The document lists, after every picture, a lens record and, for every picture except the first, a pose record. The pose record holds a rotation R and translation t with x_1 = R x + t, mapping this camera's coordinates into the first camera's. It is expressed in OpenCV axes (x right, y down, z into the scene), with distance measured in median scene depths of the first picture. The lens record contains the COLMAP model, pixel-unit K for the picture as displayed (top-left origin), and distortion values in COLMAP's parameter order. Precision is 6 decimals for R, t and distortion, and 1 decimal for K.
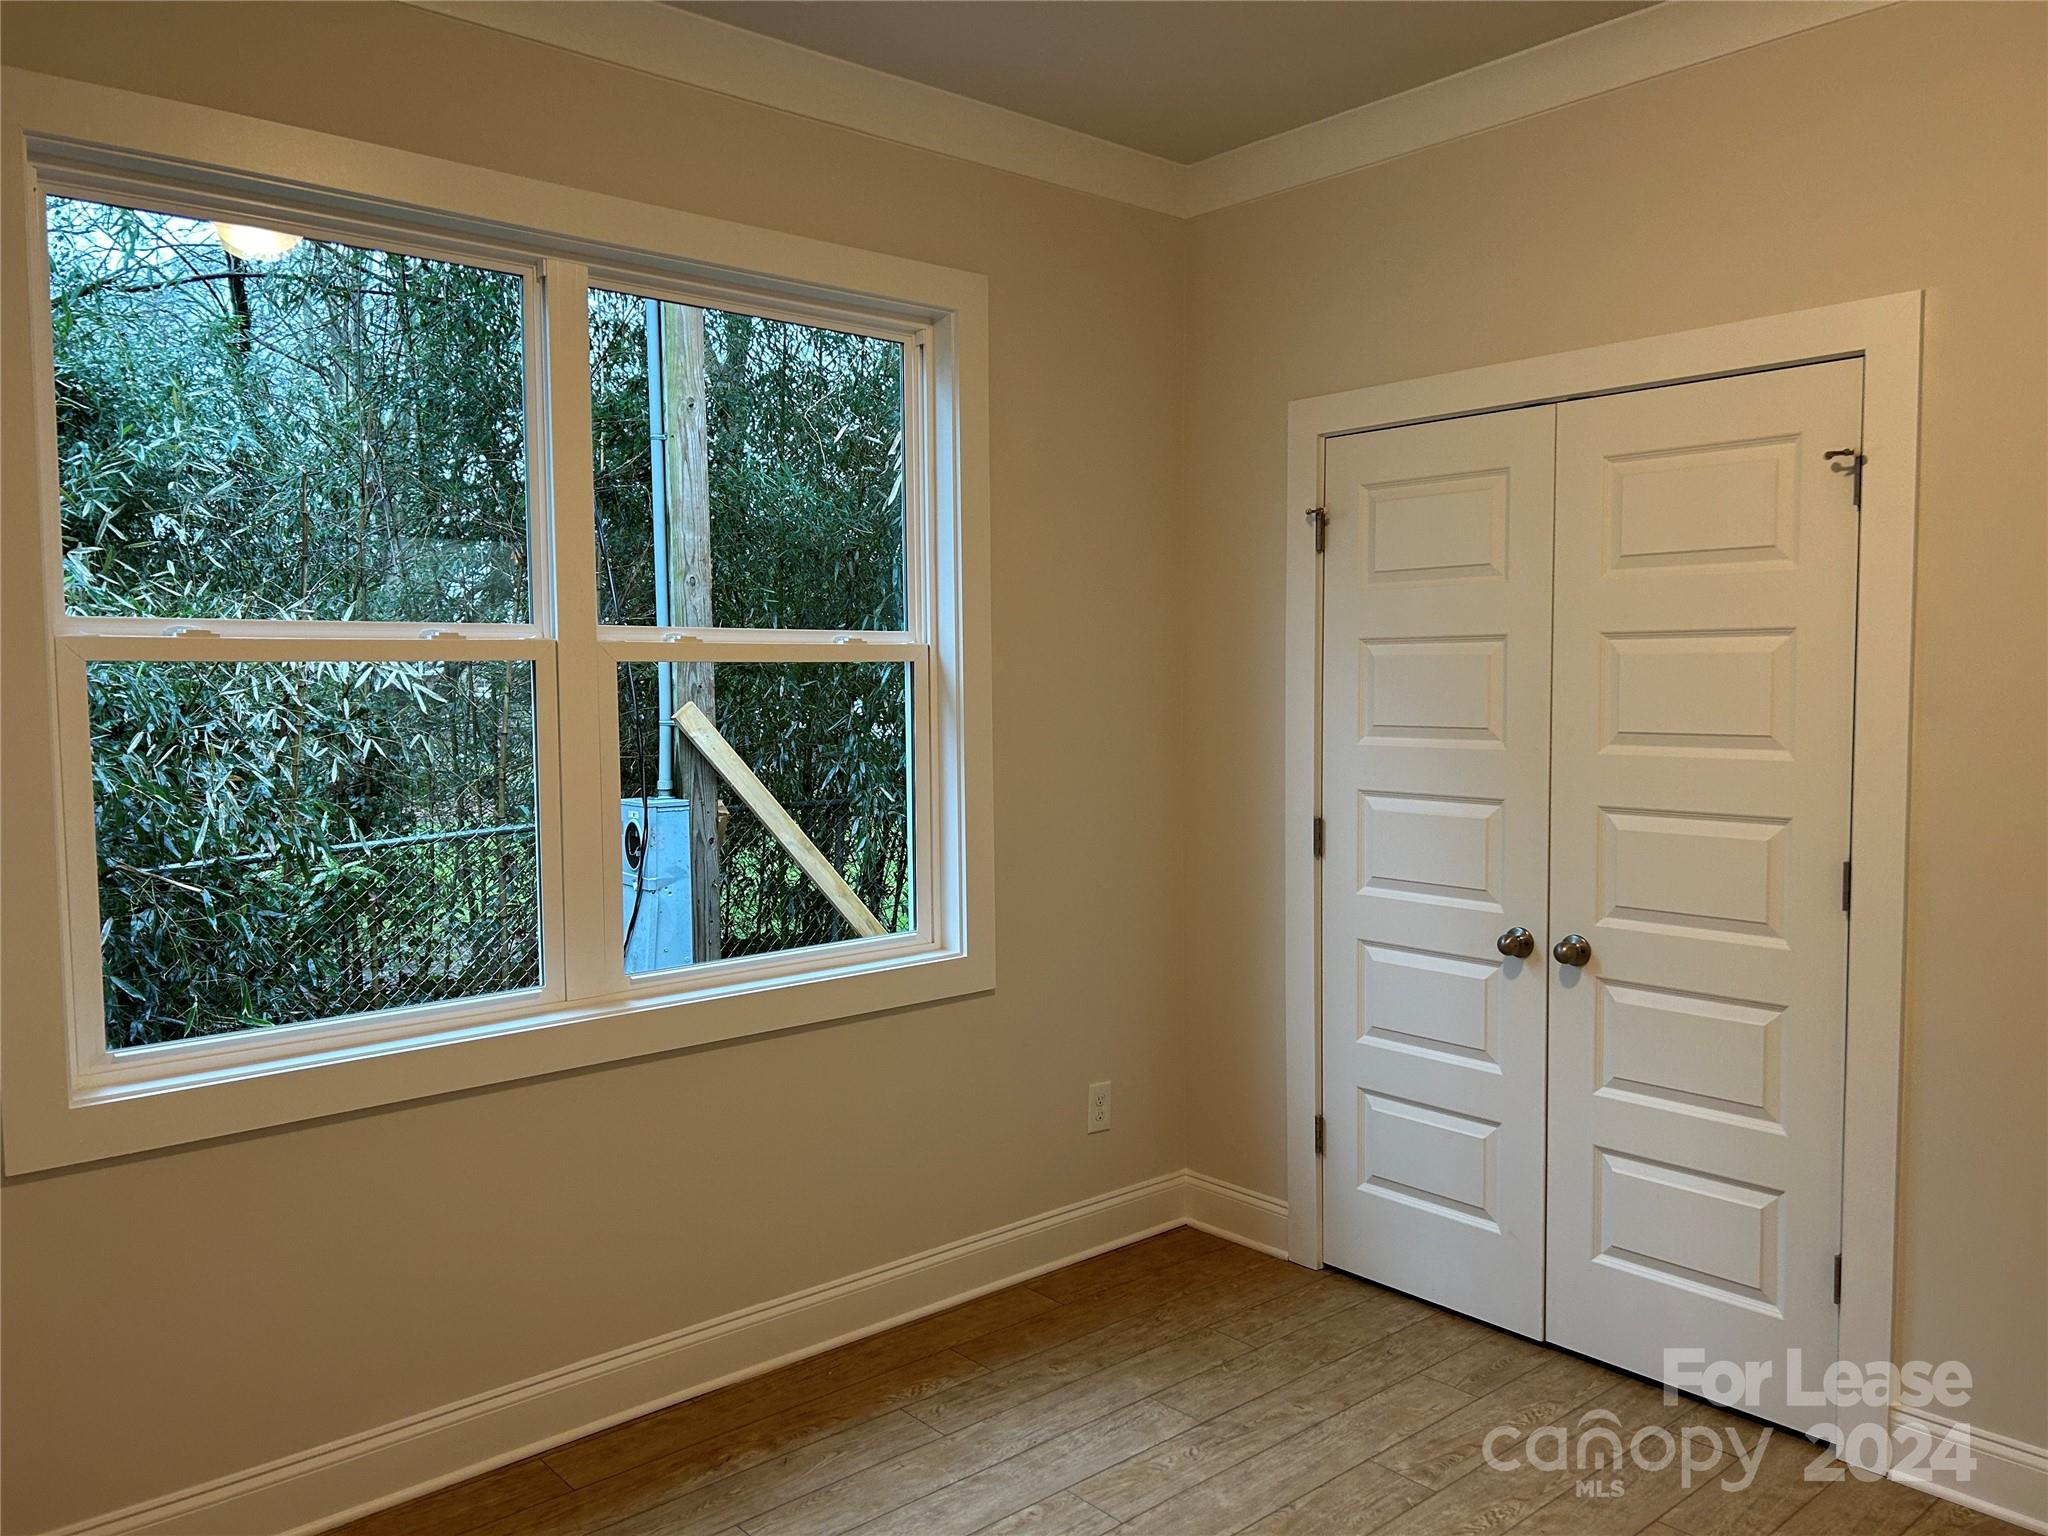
lens RADIAL K [[1554.6, 0, 1024.0], [0, 1554.6, 768.0], [0, 0, 1]] dist [0.007239, -0.002217]
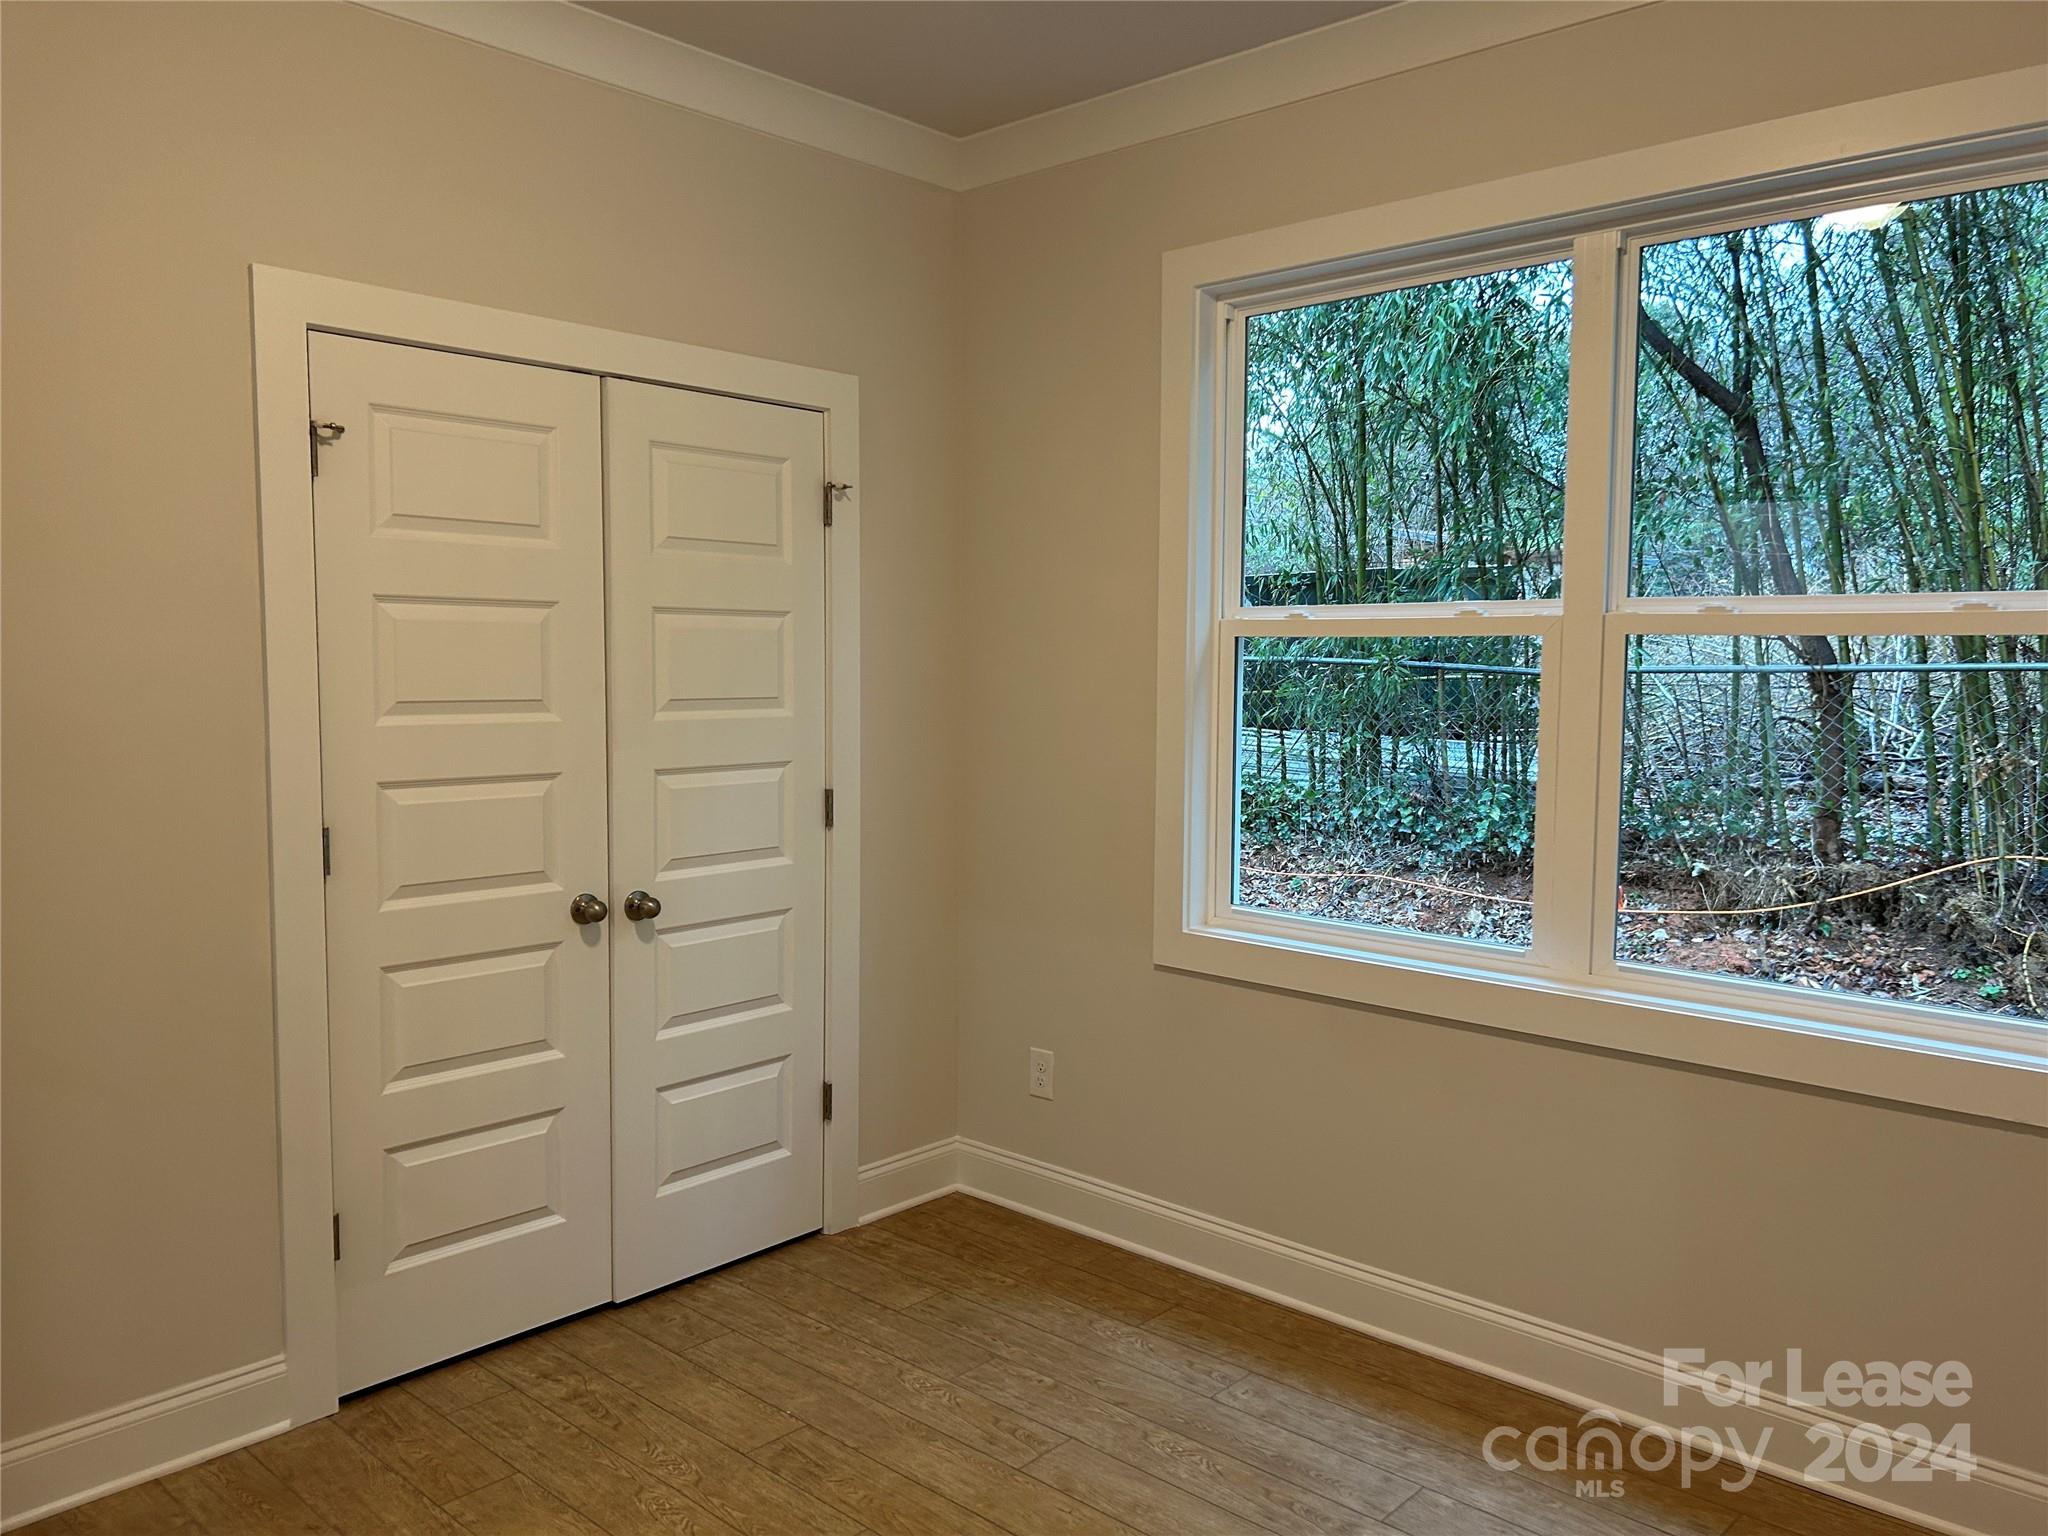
lens RADIAL K [[1554.6, 0, 1024.0], [0, 1554.6, 768.0], [0, 0, 1]] dist [0.007239, -0.002217]
pose [[-0.104926, -0.075541, 0.991607, -2.091608], [0.061224, 0.994729, 0.082257, -0.146146], [-0.992594, 0.069341, -0.099748, 2.488122]]
